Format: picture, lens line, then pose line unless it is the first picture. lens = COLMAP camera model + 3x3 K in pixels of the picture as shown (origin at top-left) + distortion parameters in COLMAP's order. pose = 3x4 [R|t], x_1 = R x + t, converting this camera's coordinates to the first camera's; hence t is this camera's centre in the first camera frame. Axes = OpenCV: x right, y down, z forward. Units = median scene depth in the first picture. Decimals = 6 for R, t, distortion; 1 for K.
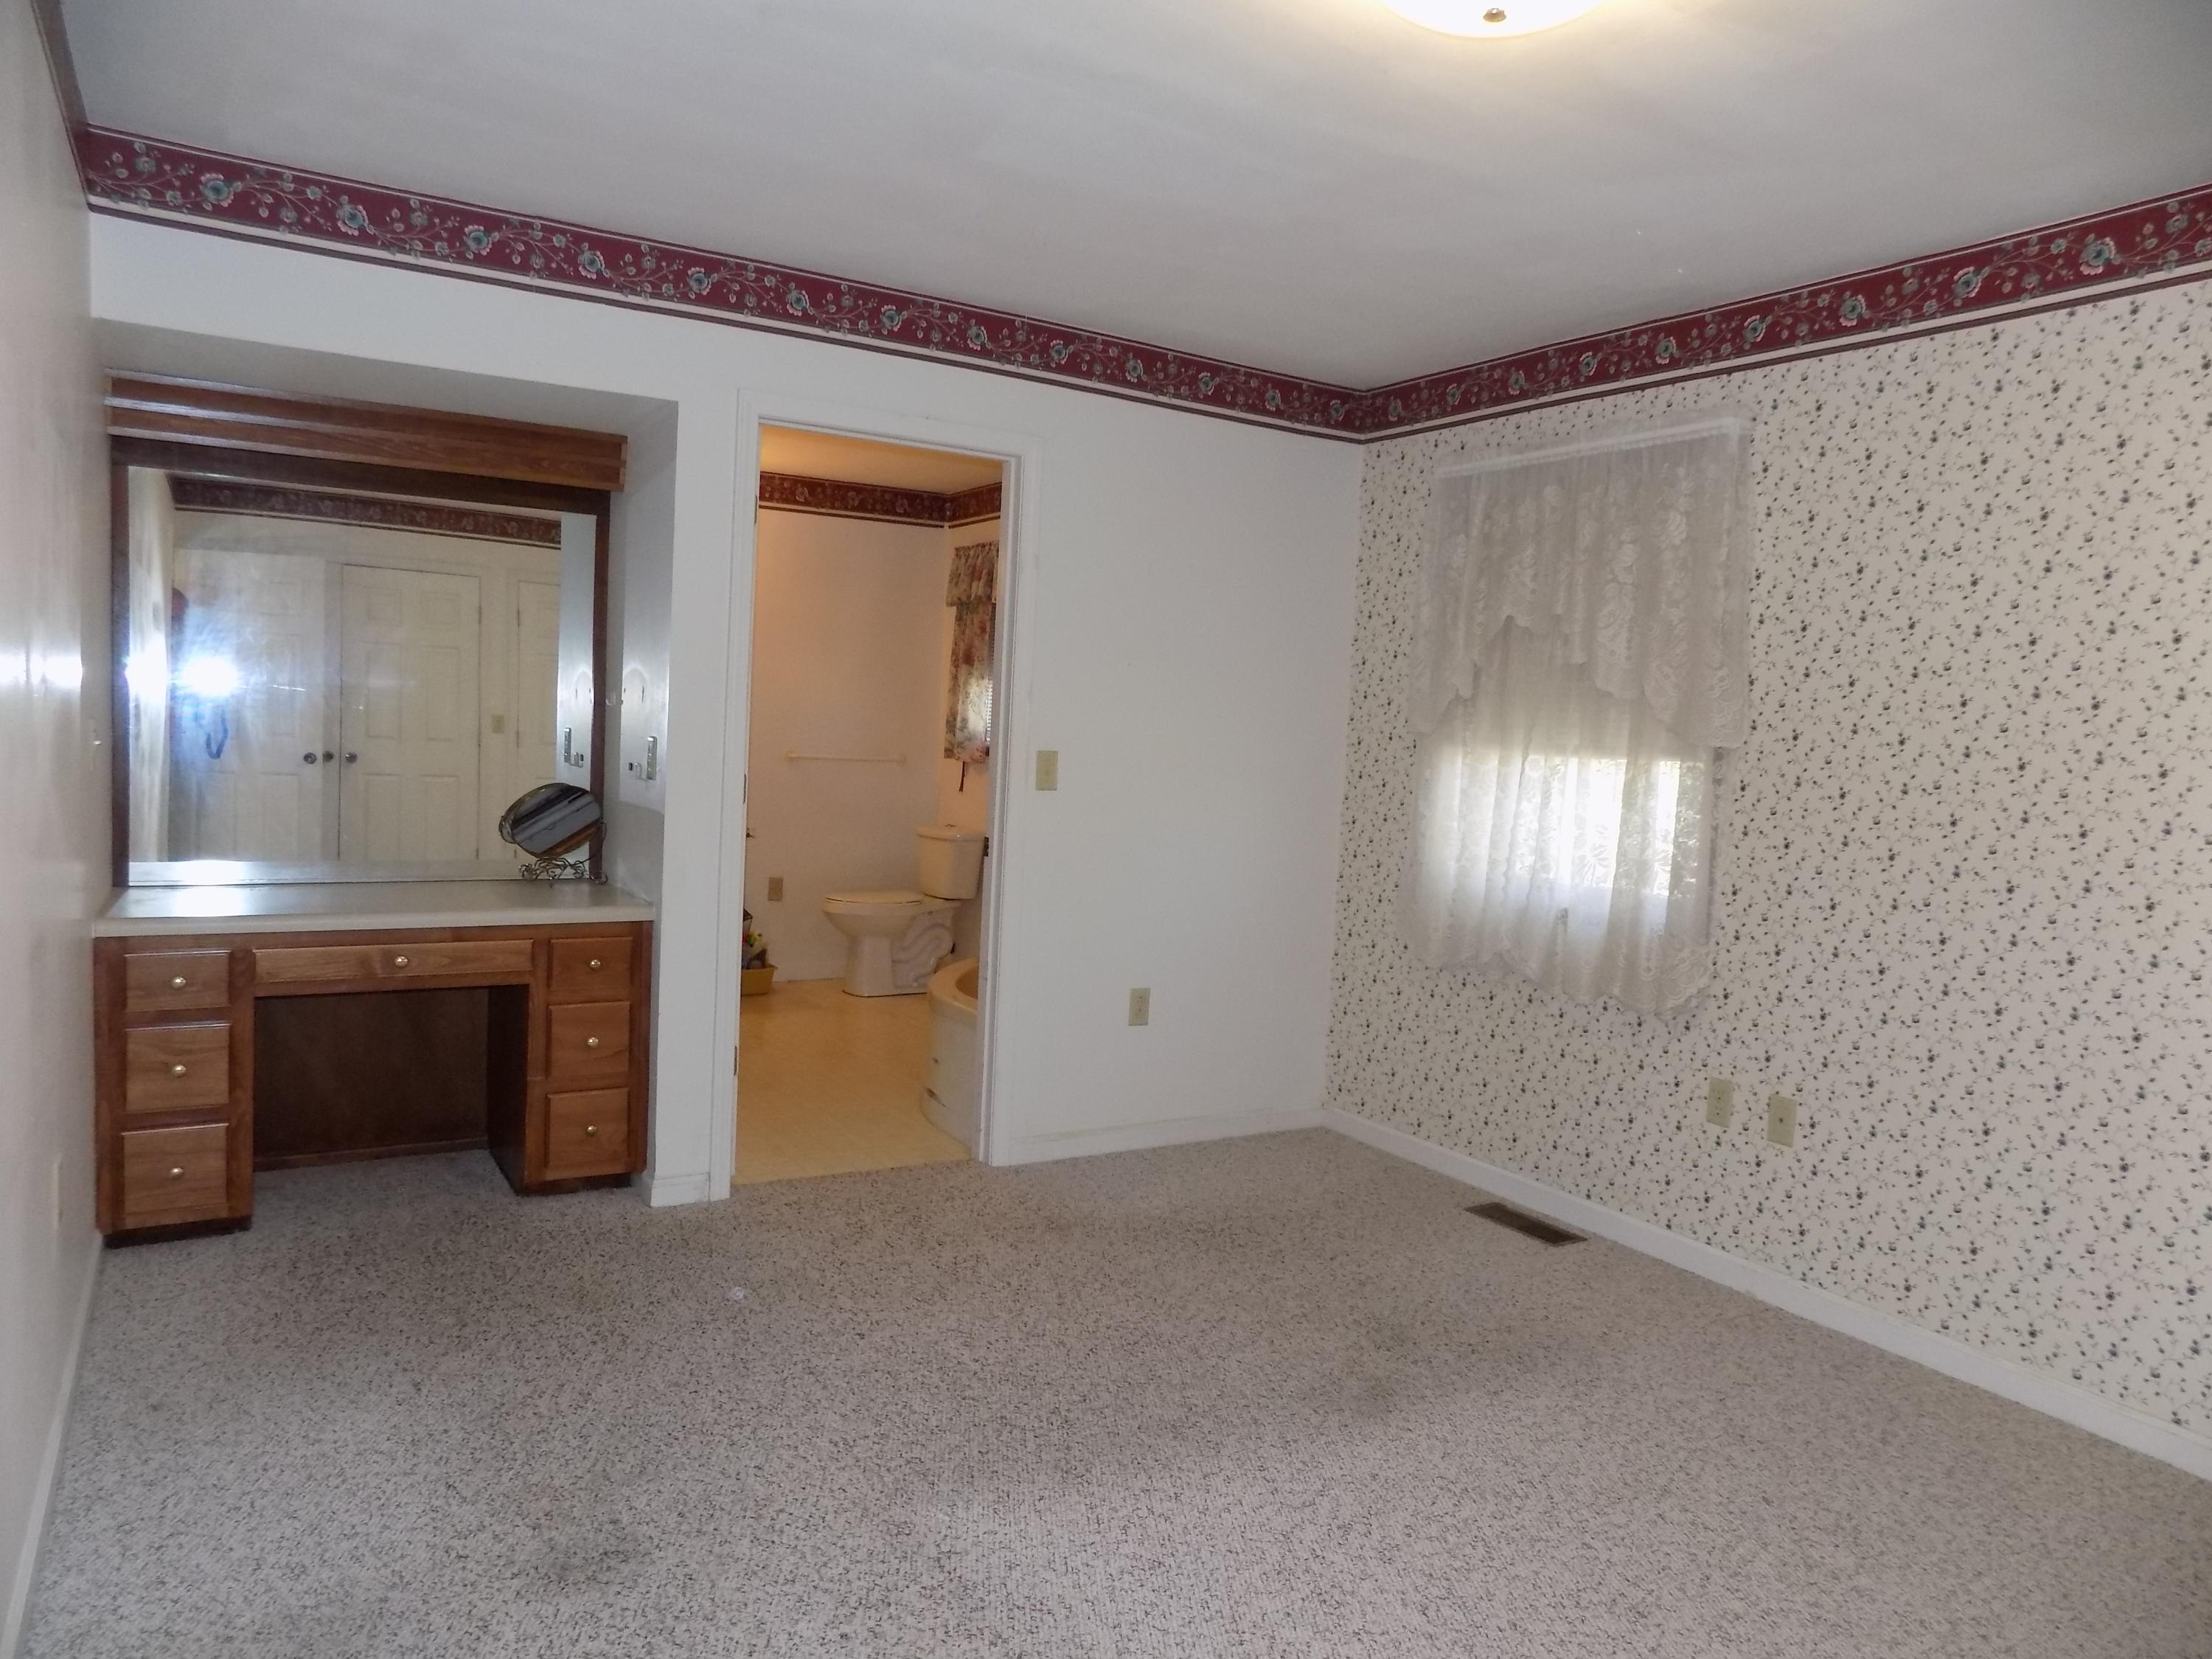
lens RADIAL K [[1484.0, 0, 1093.3], [0, 1484.0, 830.7], [0, 0, 1]] dist [-0.059163, 0.028461]
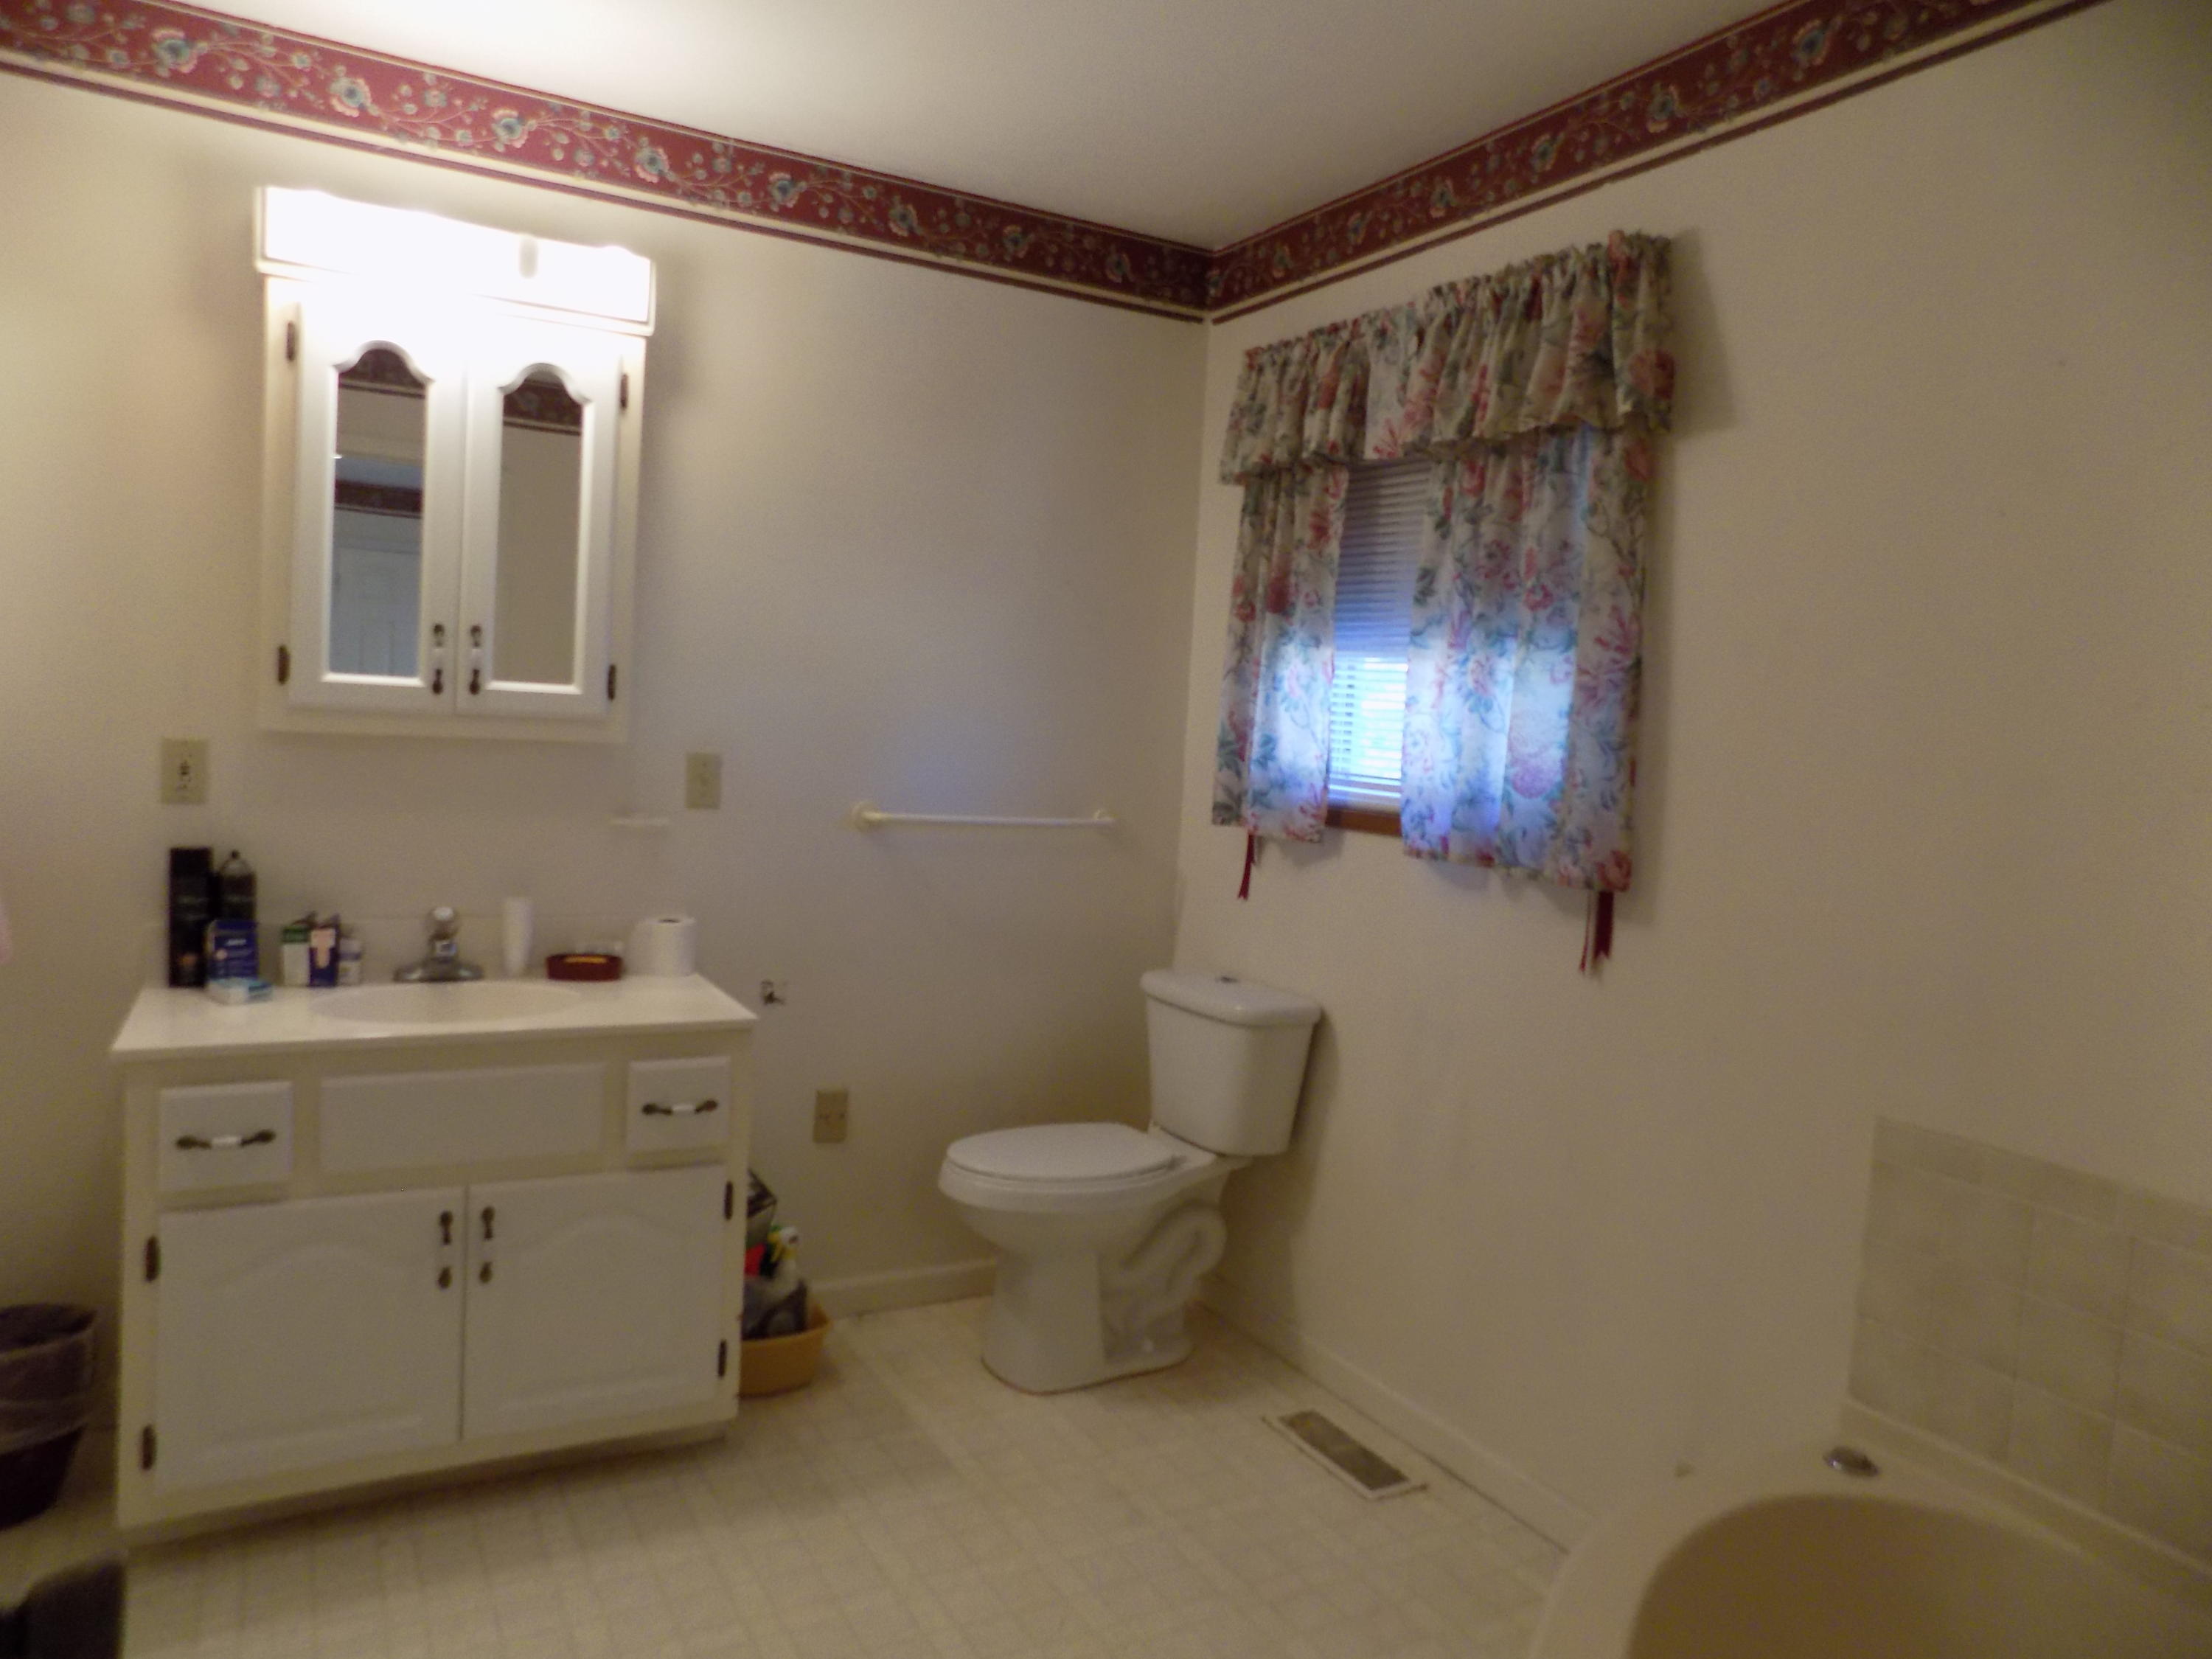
lens RADIAL K [[1484.0, 0, 1111.5], [0, 1484.0, 832.8], [0, 0, 1]] dist [-0.059163, 0.028461]
pose [[0.998480, 0.012420, -0.053695, -0.045083], [-0.012586, 0.999917, -0.002747, -0.019026], [0.053657, 0.003418, 0.998554, 0.233517]]
